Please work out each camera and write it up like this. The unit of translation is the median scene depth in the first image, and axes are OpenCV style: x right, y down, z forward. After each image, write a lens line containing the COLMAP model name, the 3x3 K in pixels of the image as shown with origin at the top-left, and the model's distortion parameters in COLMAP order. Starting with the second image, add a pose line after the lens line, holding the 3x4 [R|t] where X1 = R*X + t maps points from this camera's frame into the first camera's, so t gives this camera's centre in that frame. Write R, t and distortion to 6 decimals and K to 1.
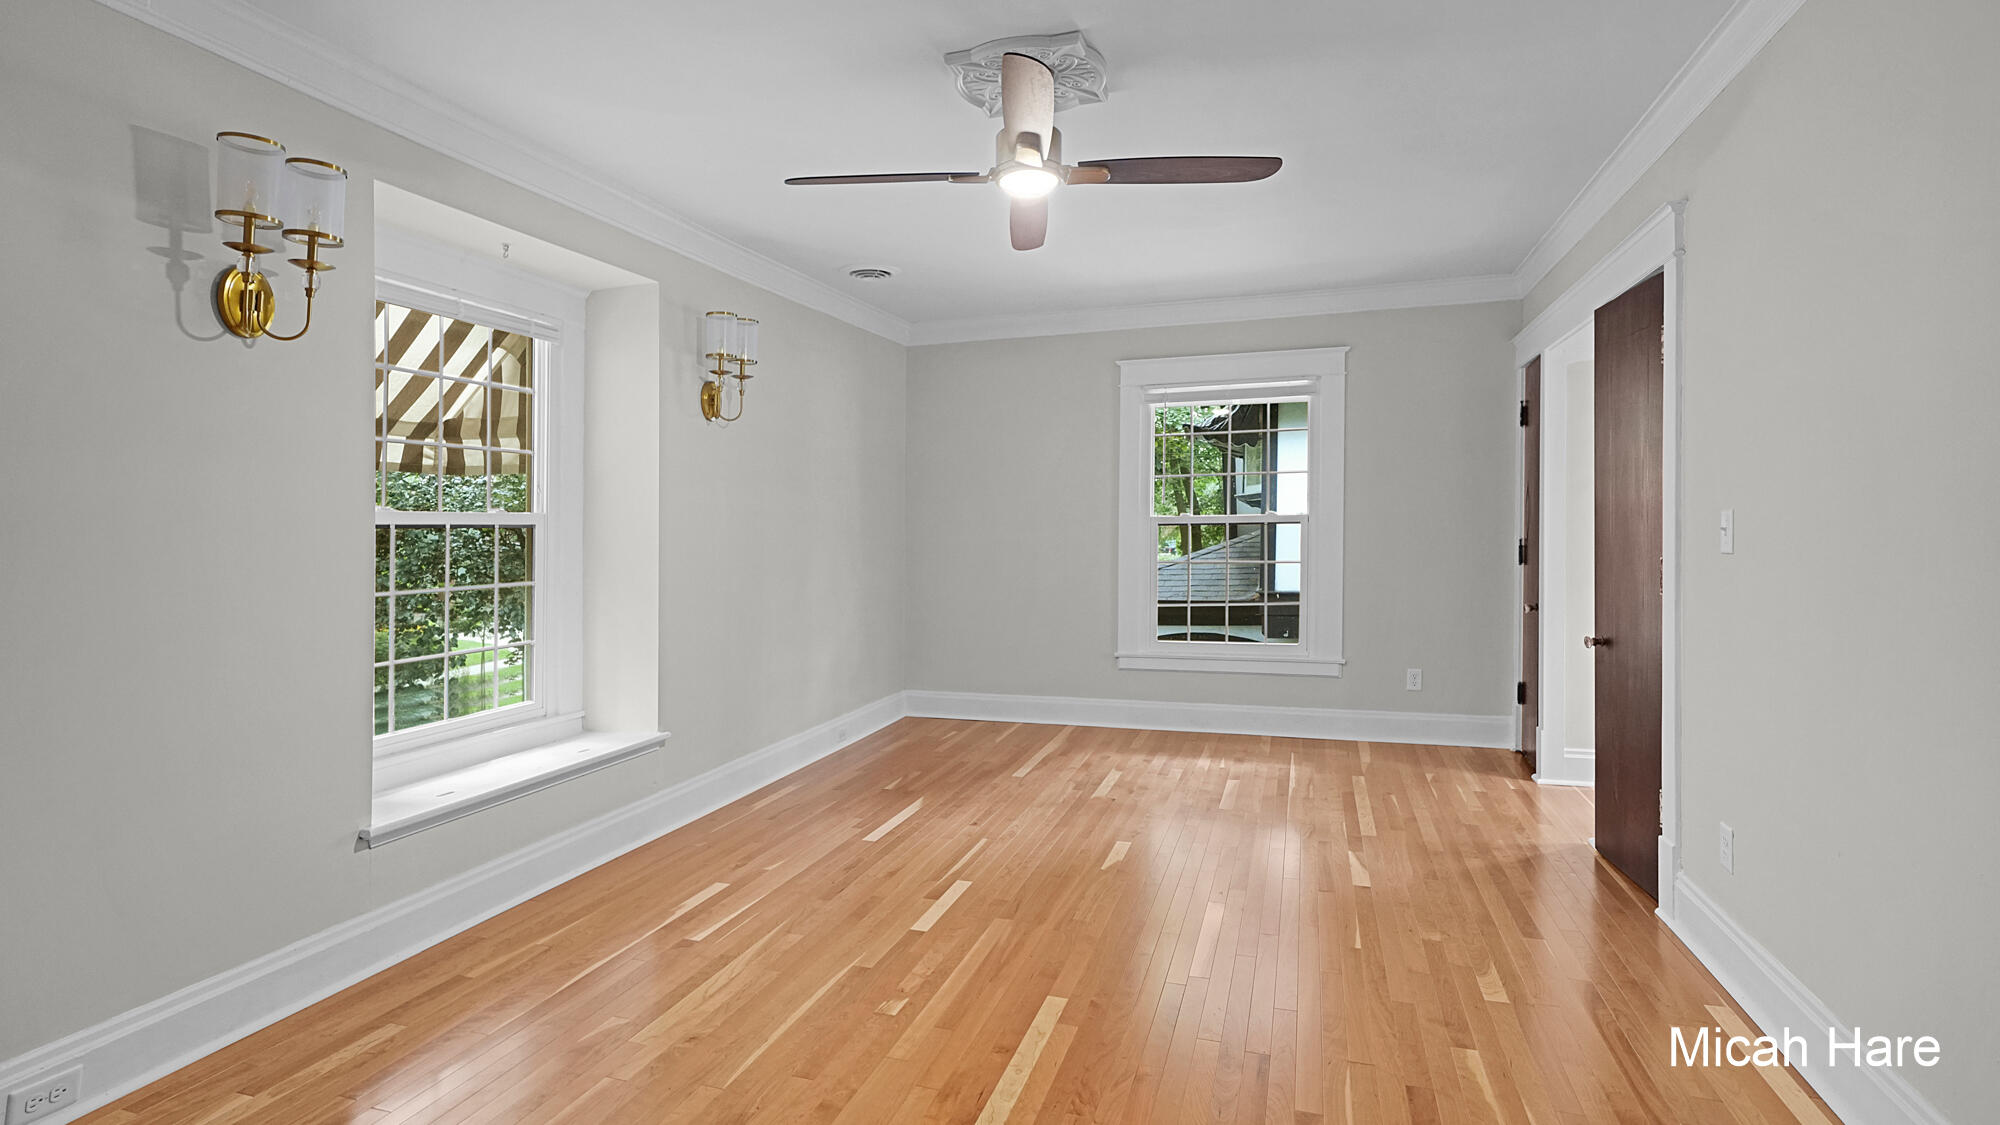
lens RADIAL K [[967.3, 0, 987.8], [0, 967.3, 560.9], [0, 0, 1]] dist [0.001563, -0.000023]
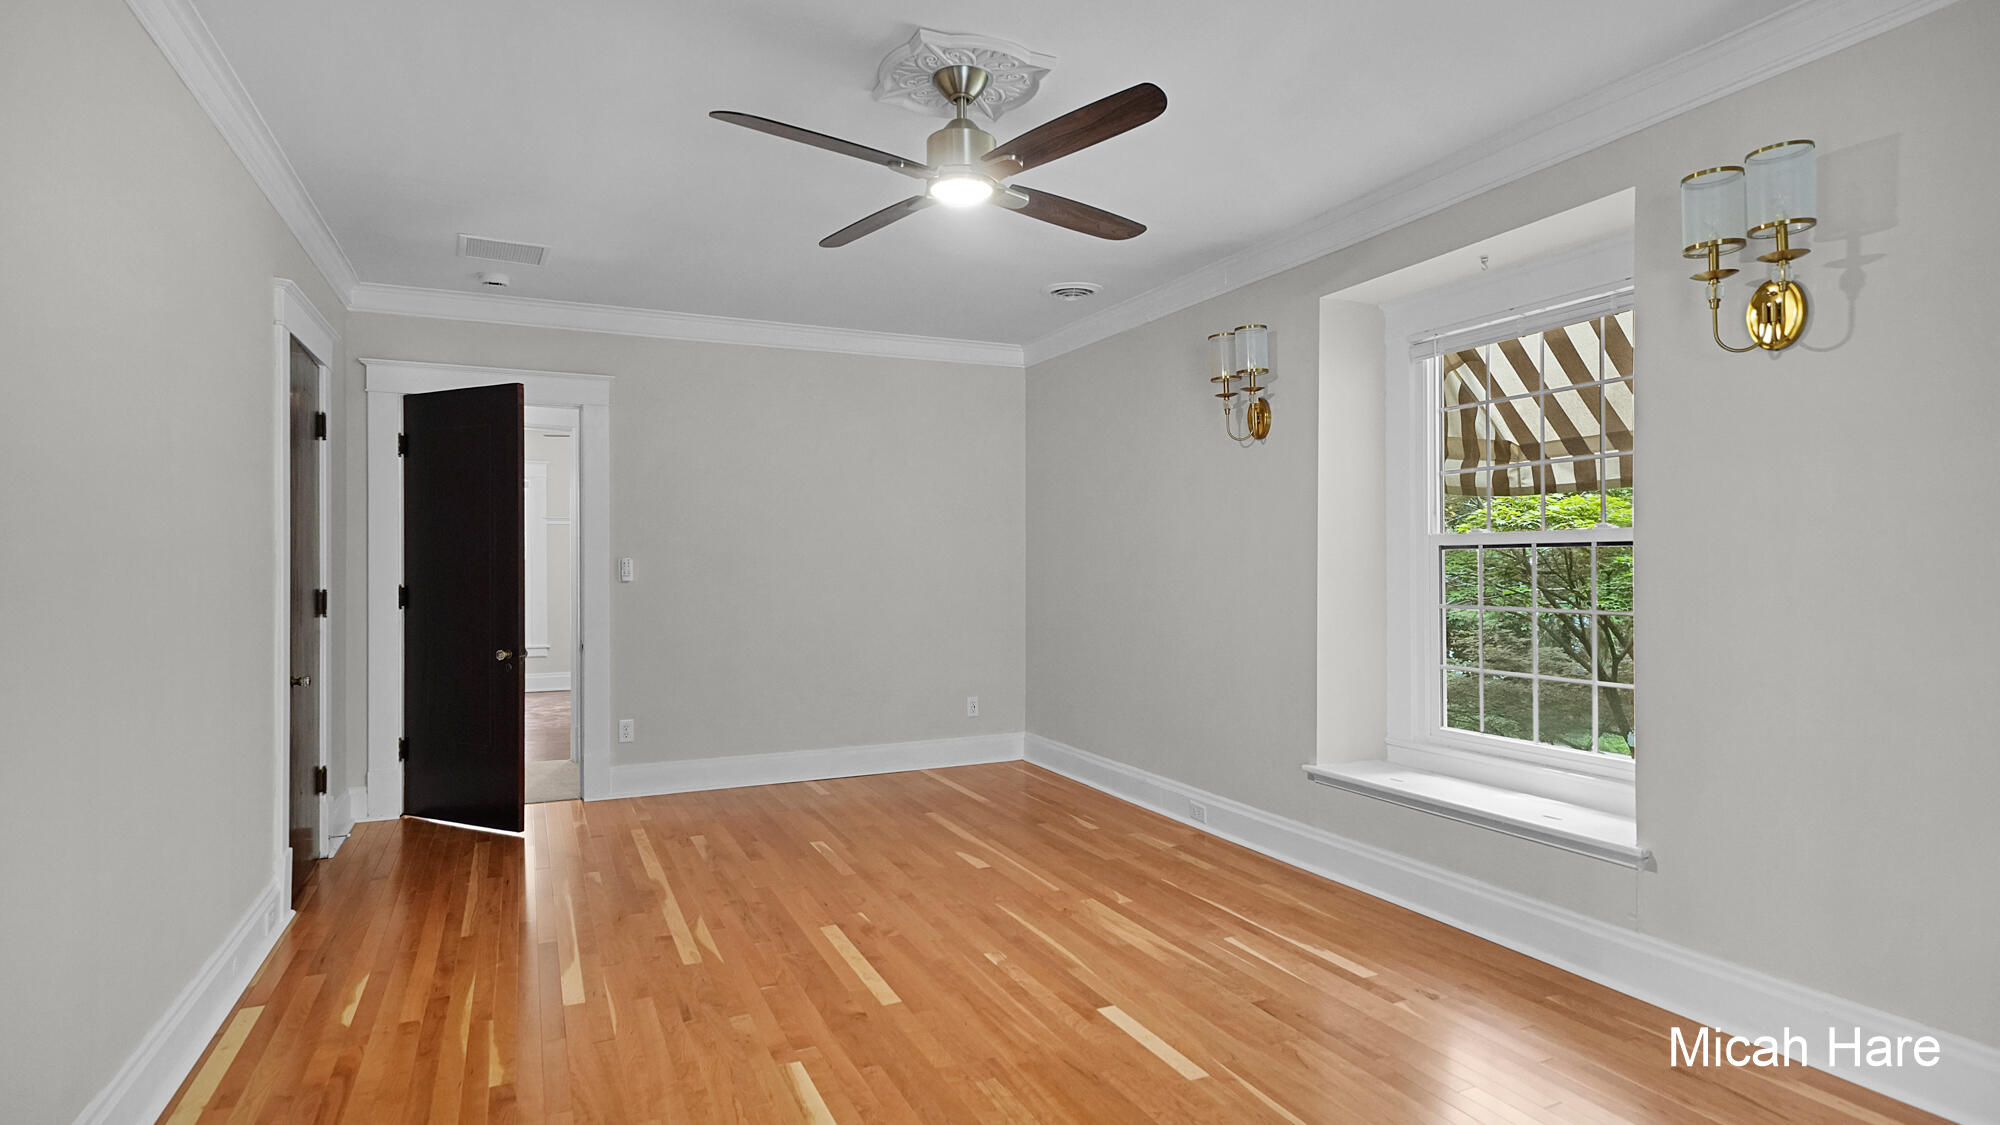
lens RADIAL K [[1011.3, 0, 999.7], [0, 1011.3, 555.1], [0, 0, 1]] dist [-0.032445, 0.000025]
pose [[-0.729918, 0.000114, -0.683535, 0.511810], [-0.013310, 0.999808, 0.014379, -0.032423], [0.683405, 0.019593, -0.729776, 1.315097]]
